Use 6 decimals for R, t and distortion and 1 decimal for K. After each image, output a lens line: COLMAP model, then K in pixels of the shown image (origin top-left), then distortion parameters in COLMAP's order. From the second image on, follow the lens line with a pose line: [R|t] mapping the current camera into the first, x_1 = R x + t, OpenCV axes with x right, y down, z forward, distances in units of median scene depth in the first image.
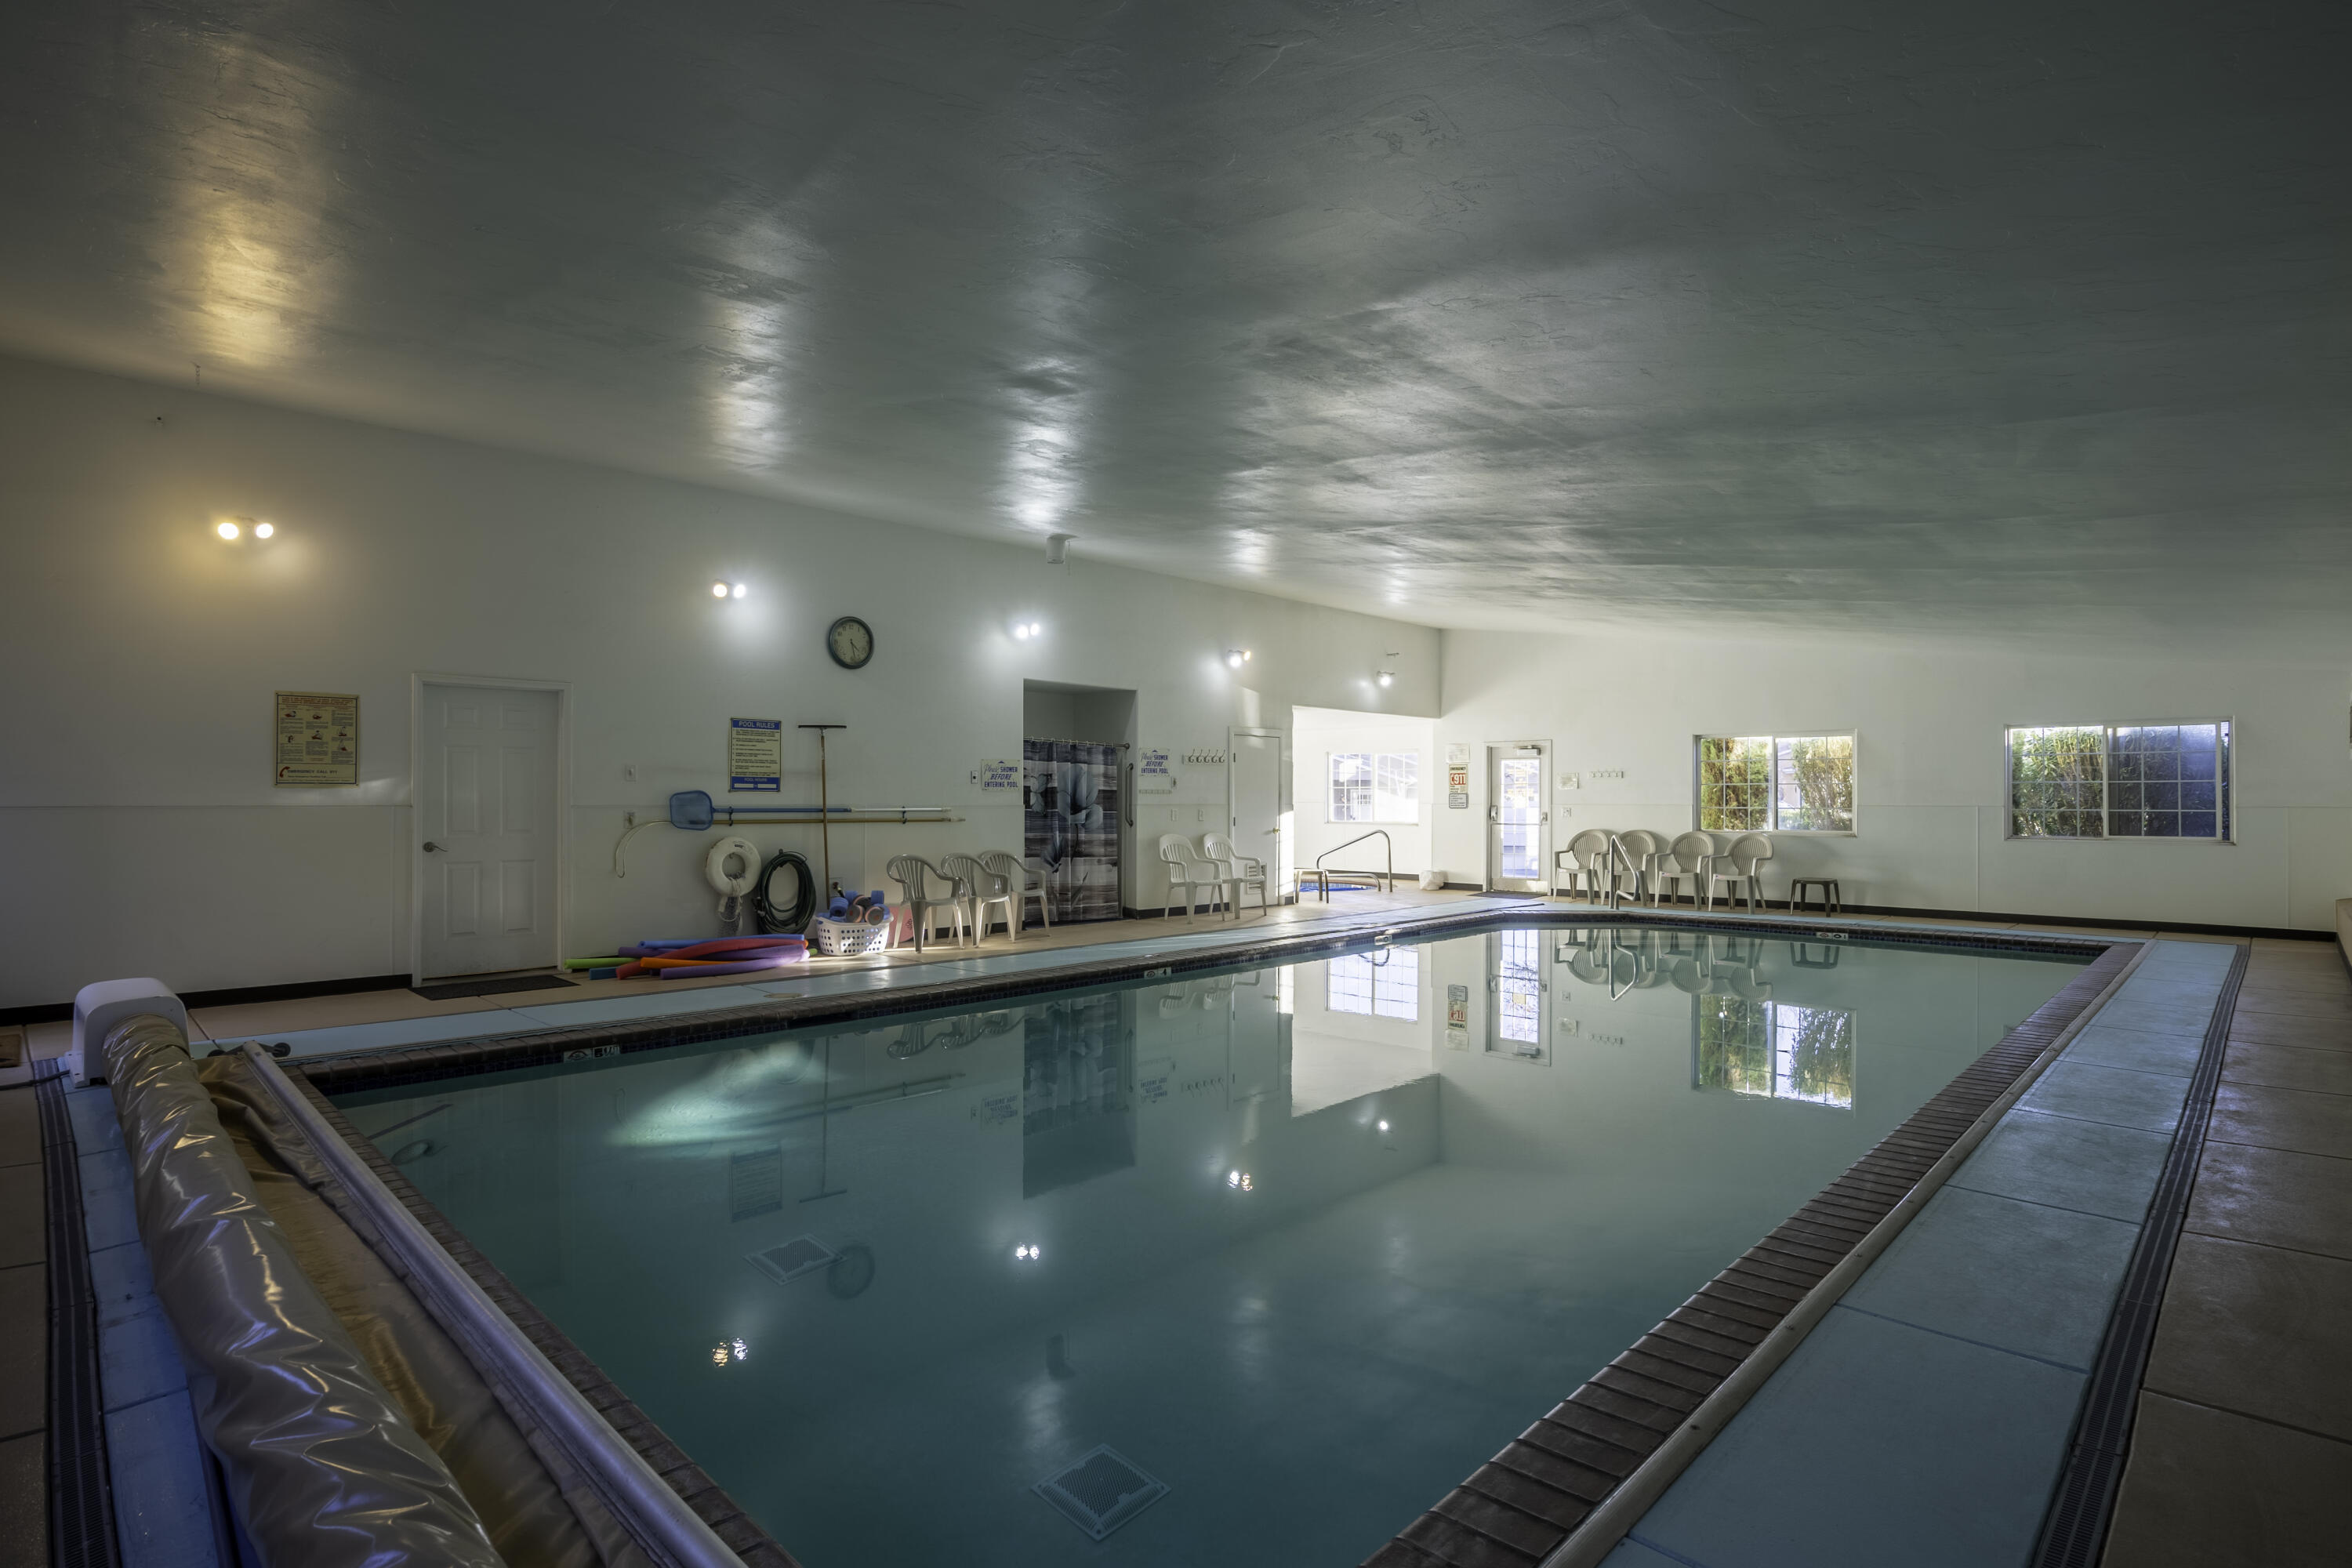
lens RADIAL K [[1116.3, 0, 1176.0], [0, 1116.3, 784.0], [0, 0, 1]] dist [-0.046066, 0.017733]
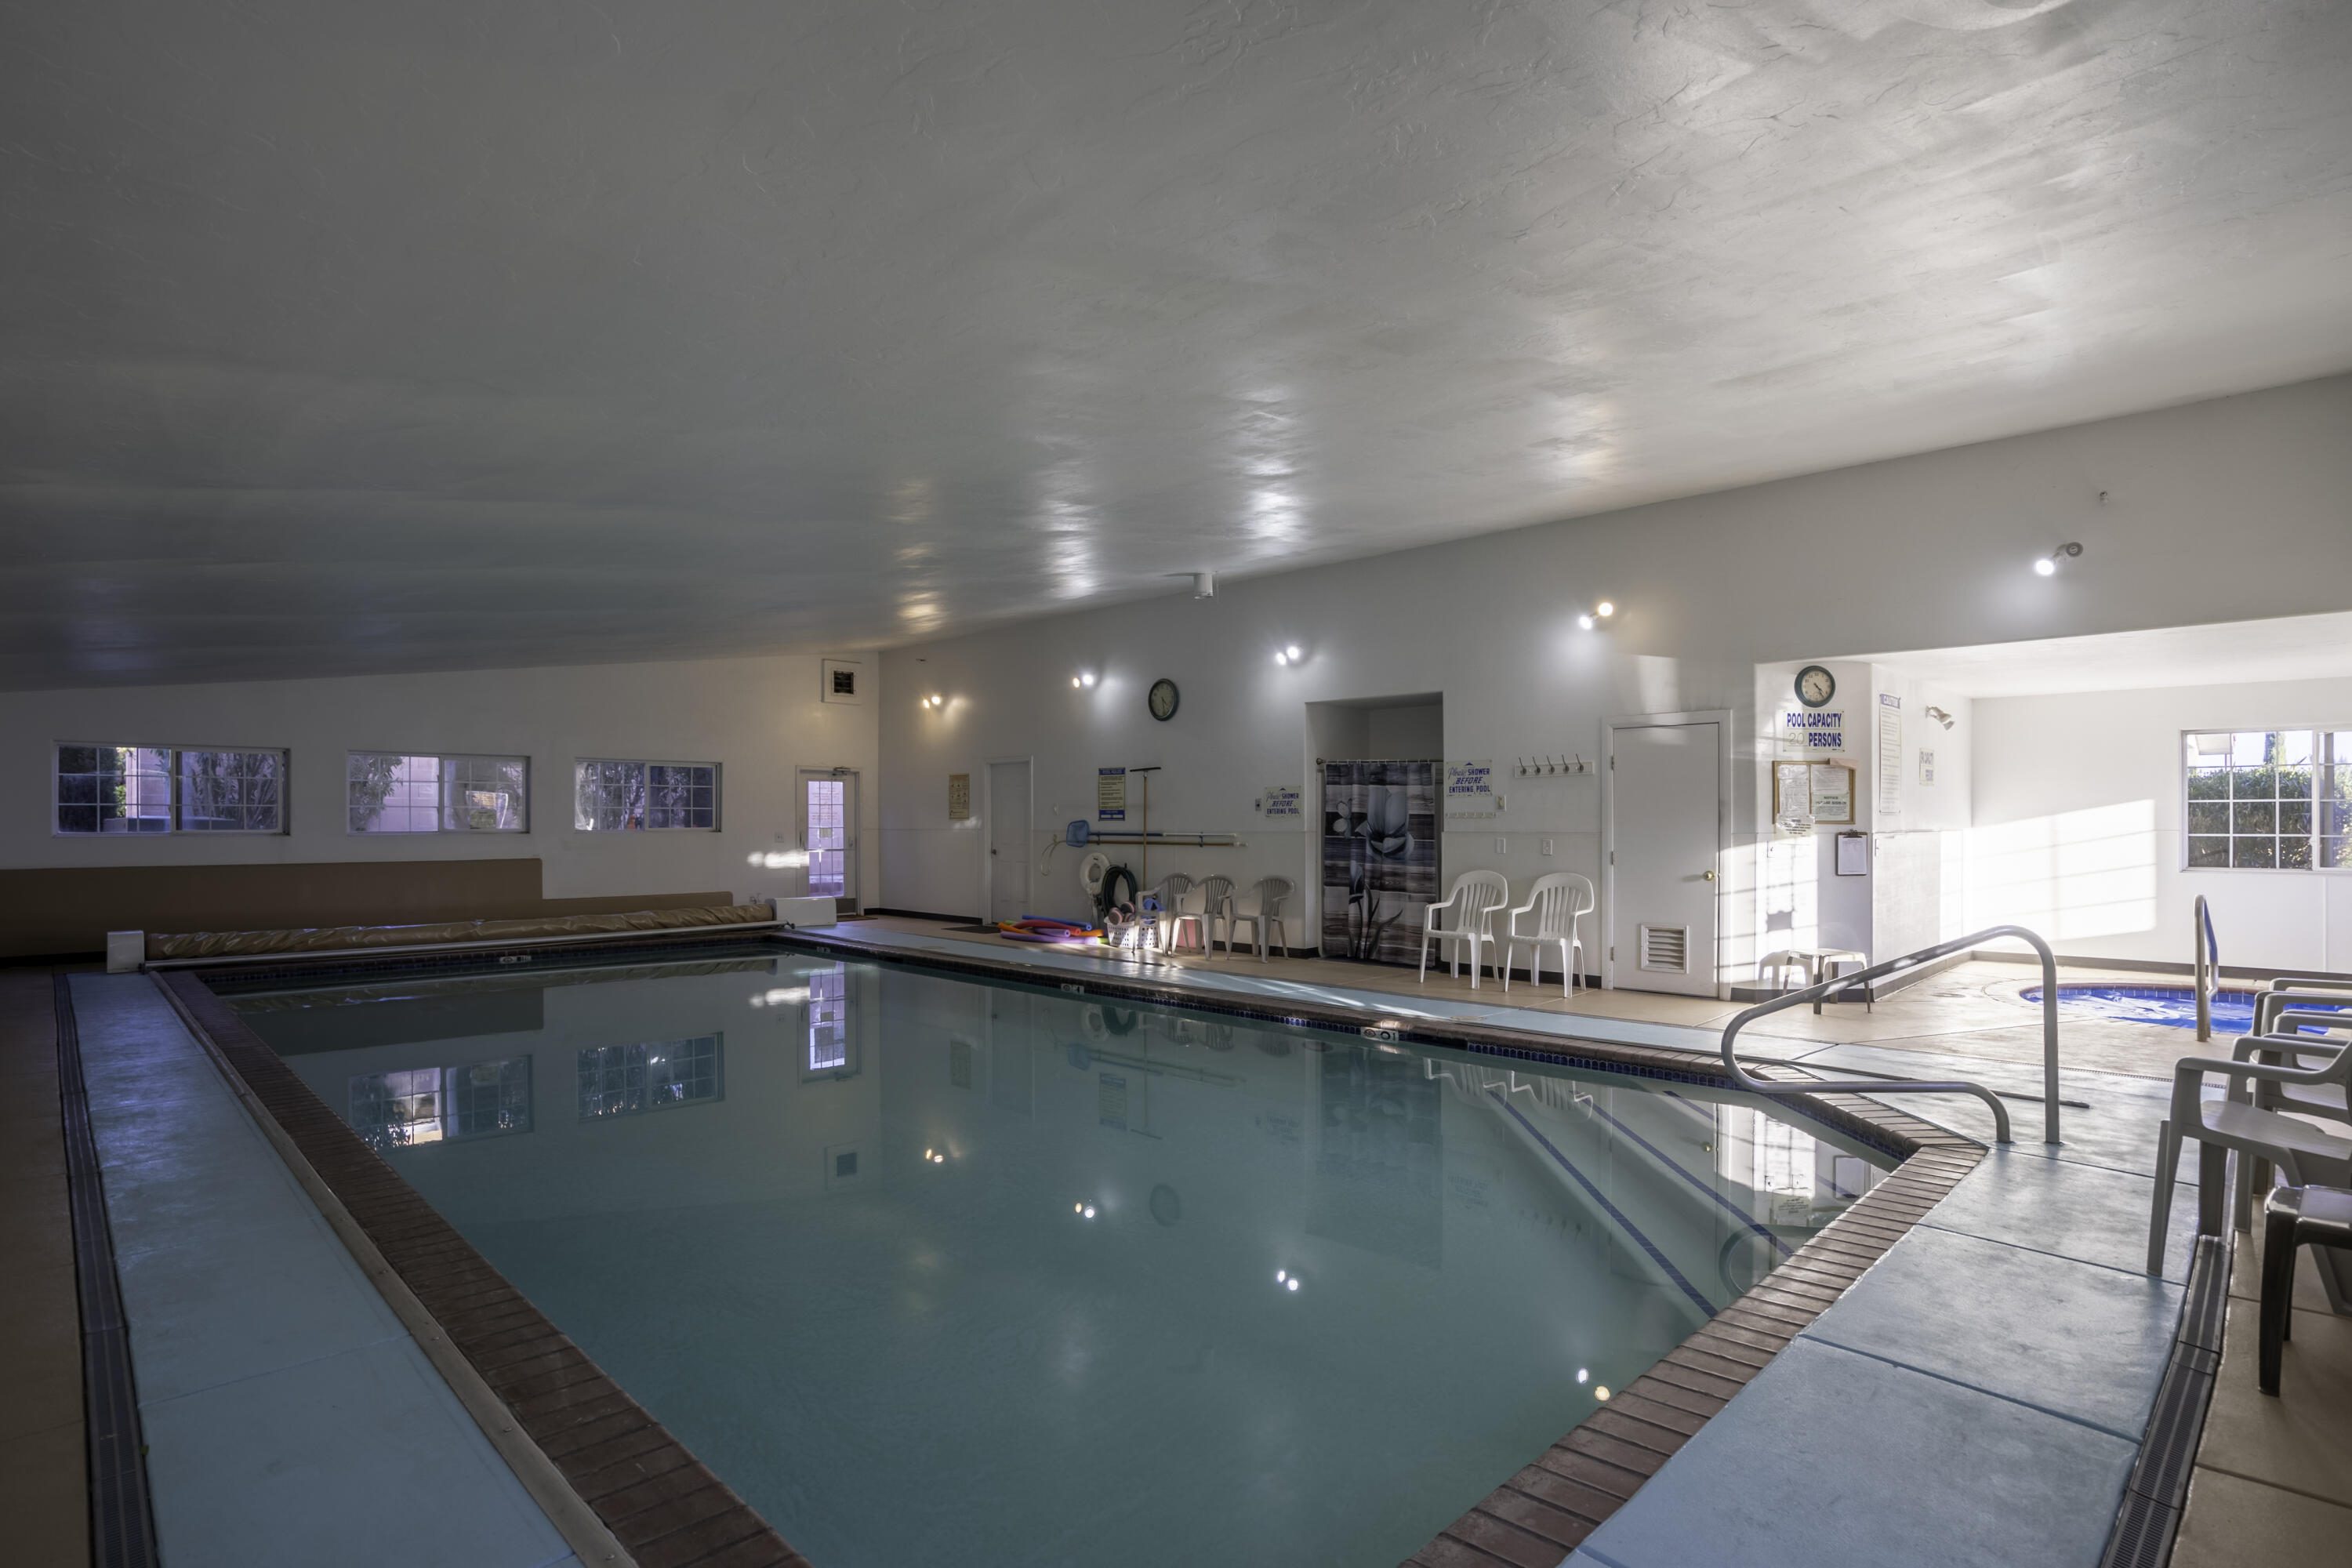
lens RADIAL K [[1093.9, 0, 1173.6], [0, 1093.9, 816.7], [0, 0, 1]] dist [-0.066172, 0.027601]
pose [[0.057319, -0.012689, -0.998275, 0.758106], [0.011243, 0.999864, -0.012063, 0.014945], [0.998293, -0.010532, 0.057454, 0.767832]]
